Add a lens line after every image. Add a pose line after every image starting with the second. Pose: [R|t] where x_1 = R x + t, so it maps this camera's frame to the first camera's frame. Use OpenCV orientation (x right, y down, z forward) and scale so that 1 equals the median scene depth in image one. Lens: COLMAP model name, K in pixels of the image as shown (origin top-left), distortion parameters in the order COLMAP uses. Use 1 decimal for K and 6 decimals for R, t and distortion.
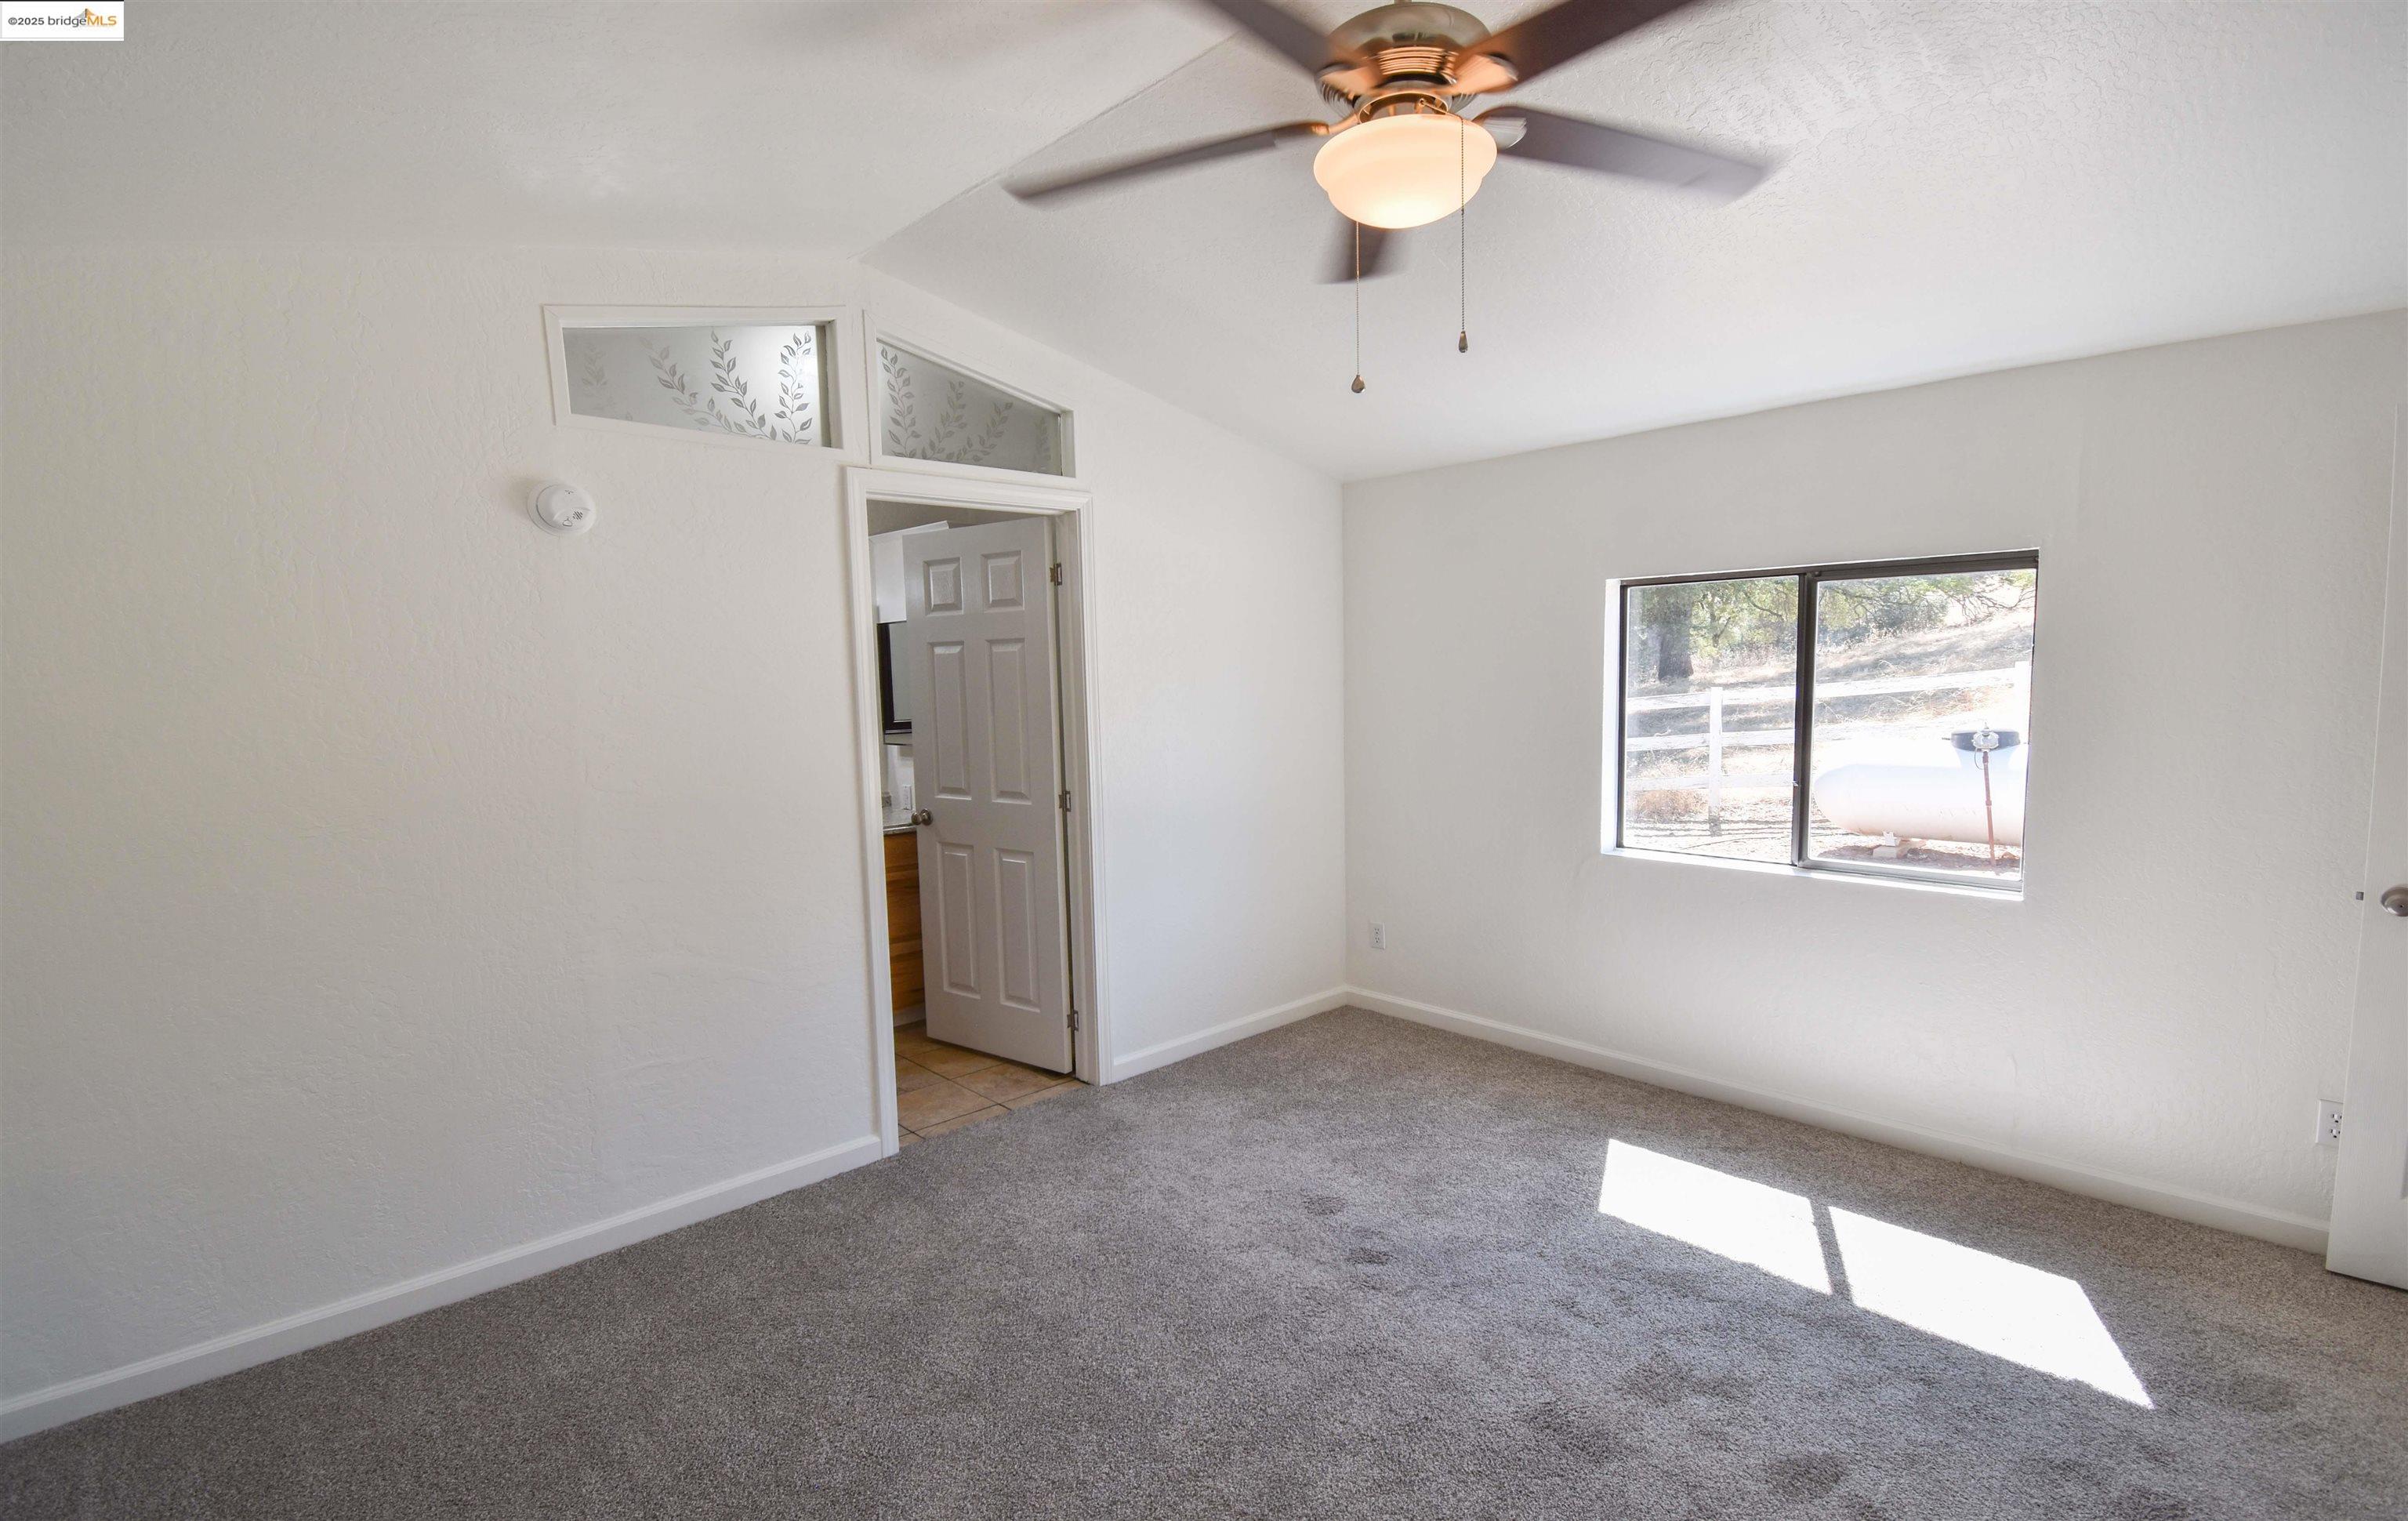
lens RADIAL K [[1136.5, 0, 1197.3], [0, 1136.5, 786.9], [0, 0, 1]] dist [-0.000374, -0.000298]
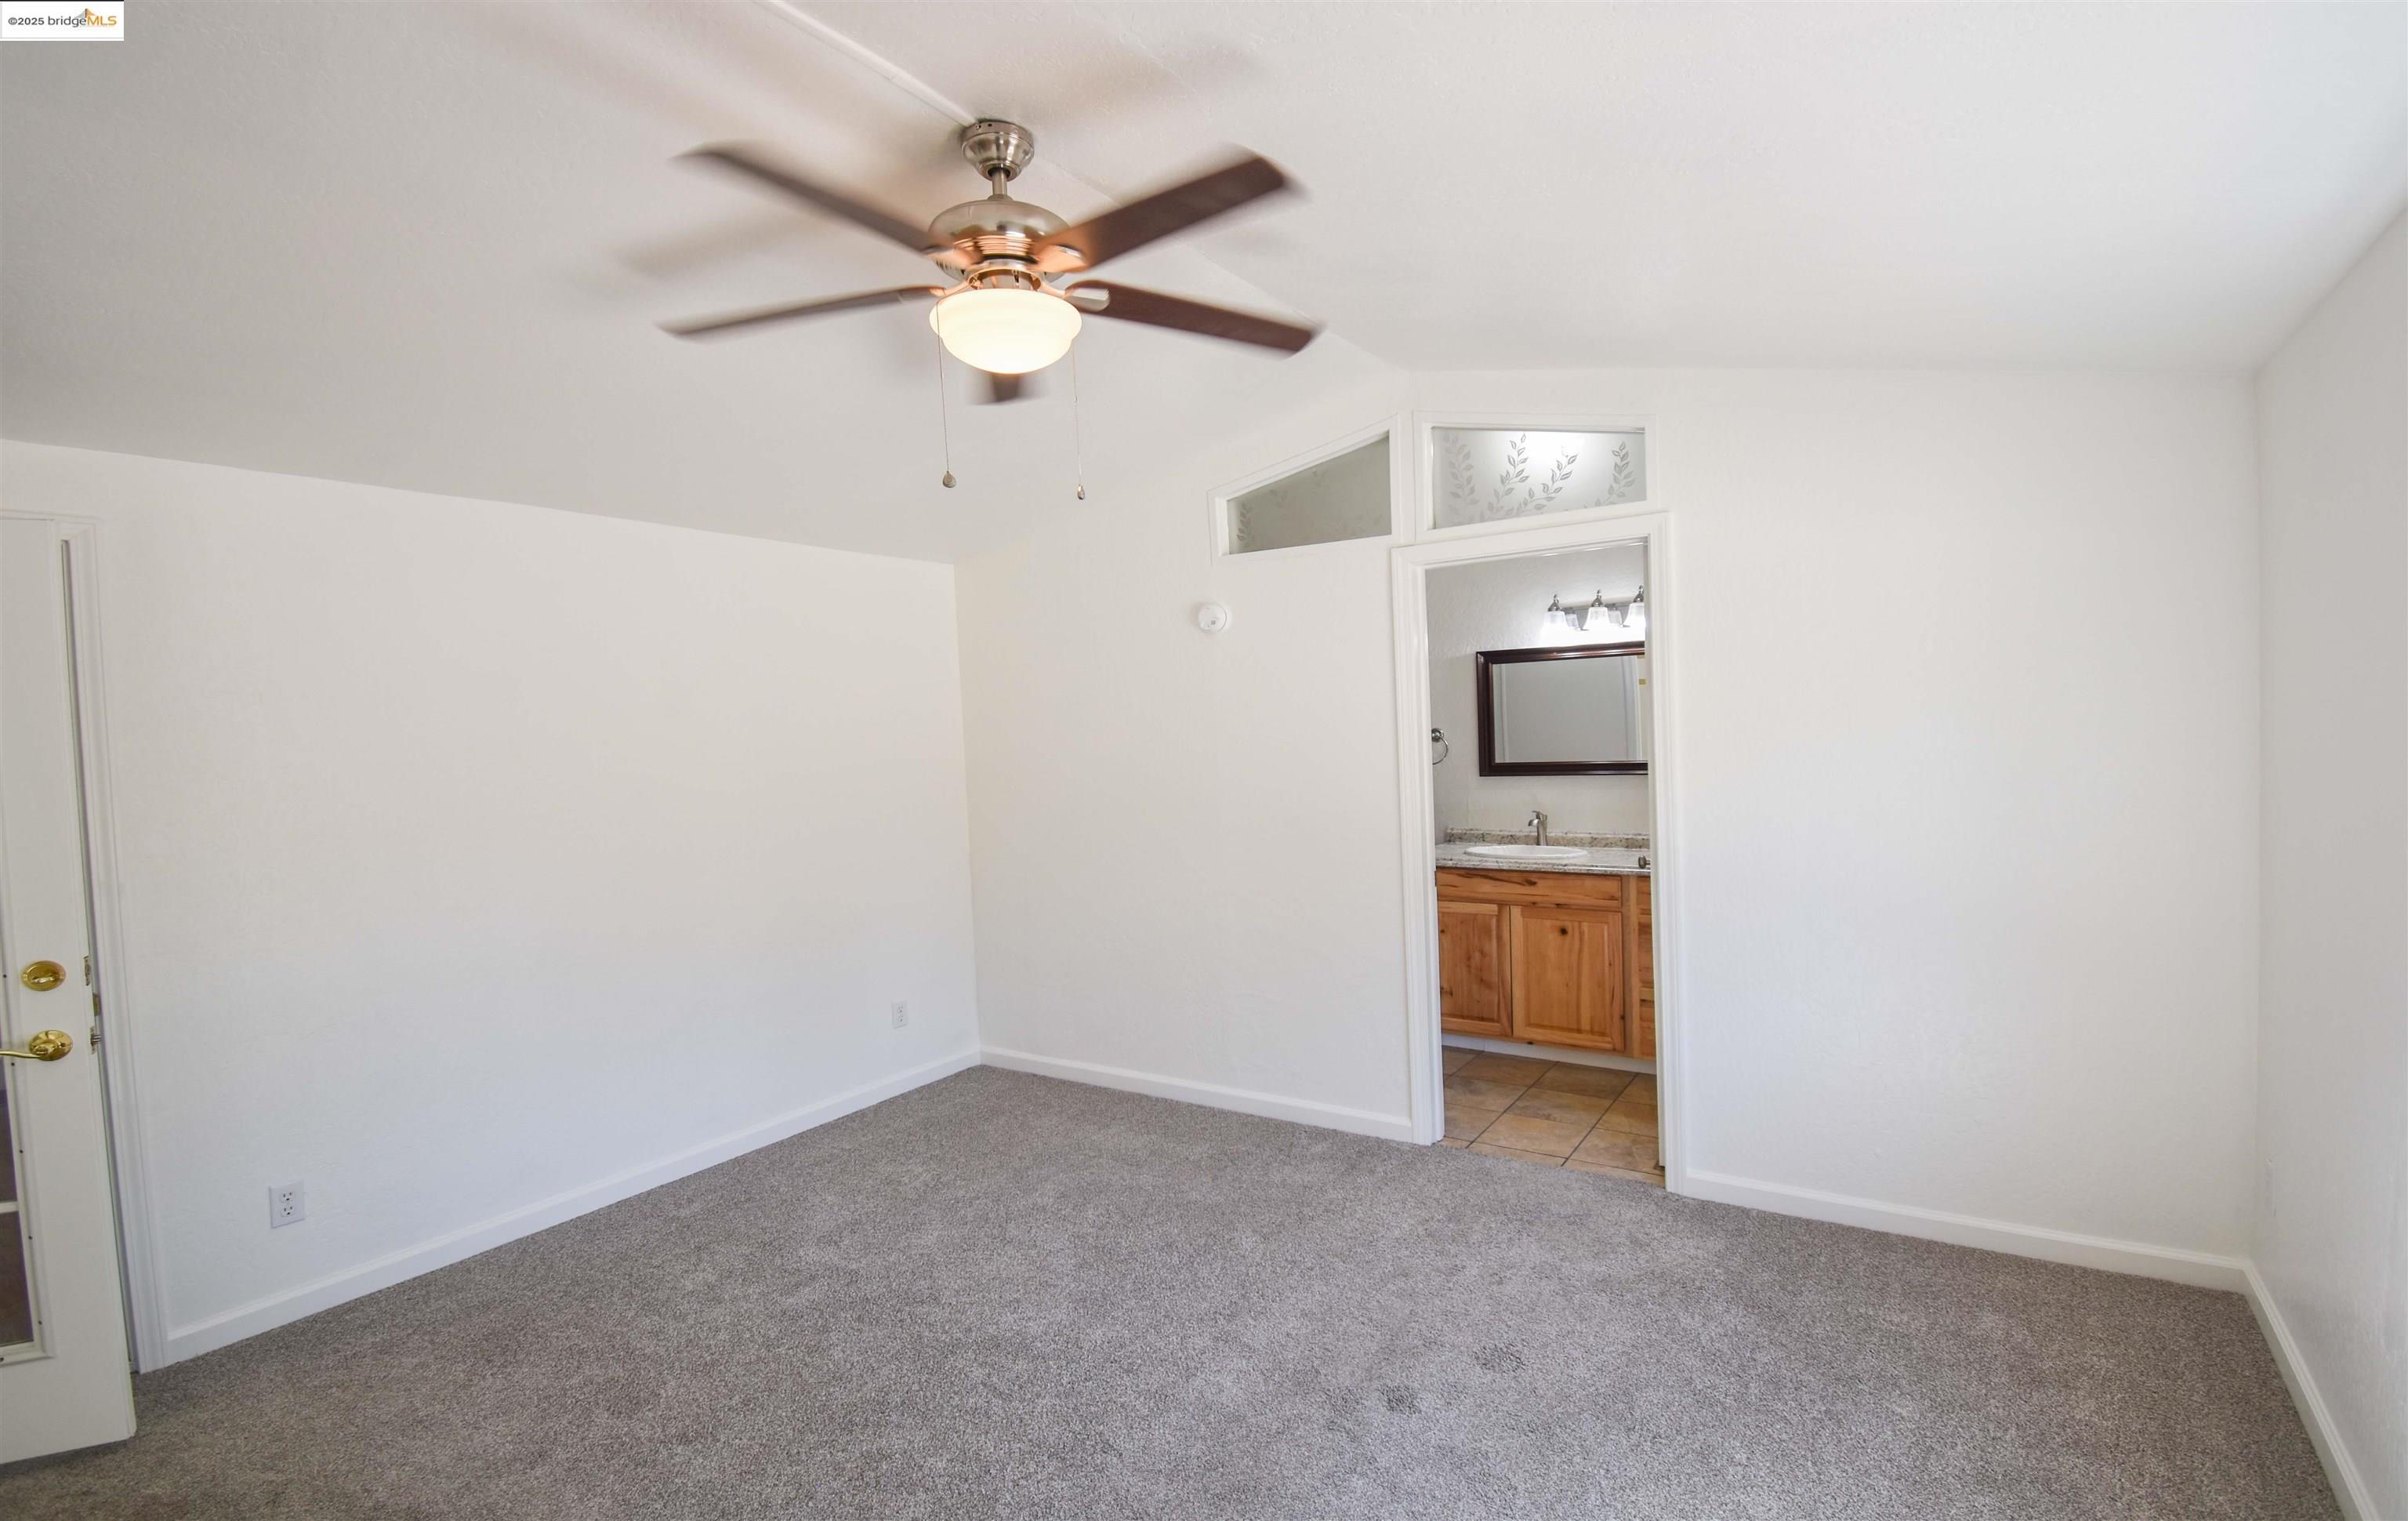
lens RADIAL K [[1136.5, 0, 1197.3], [0, 1136.5, 786.9], [0, 0, 1]] dist [-0.000374, -0.000298]
pose [[0.230361, 0.064323, -0.970977, 0.813797], [-0.068592, 0.996404, 0.049734, -0.077890], [0.970685, 0.055145, 0.233944, 0.535806]]
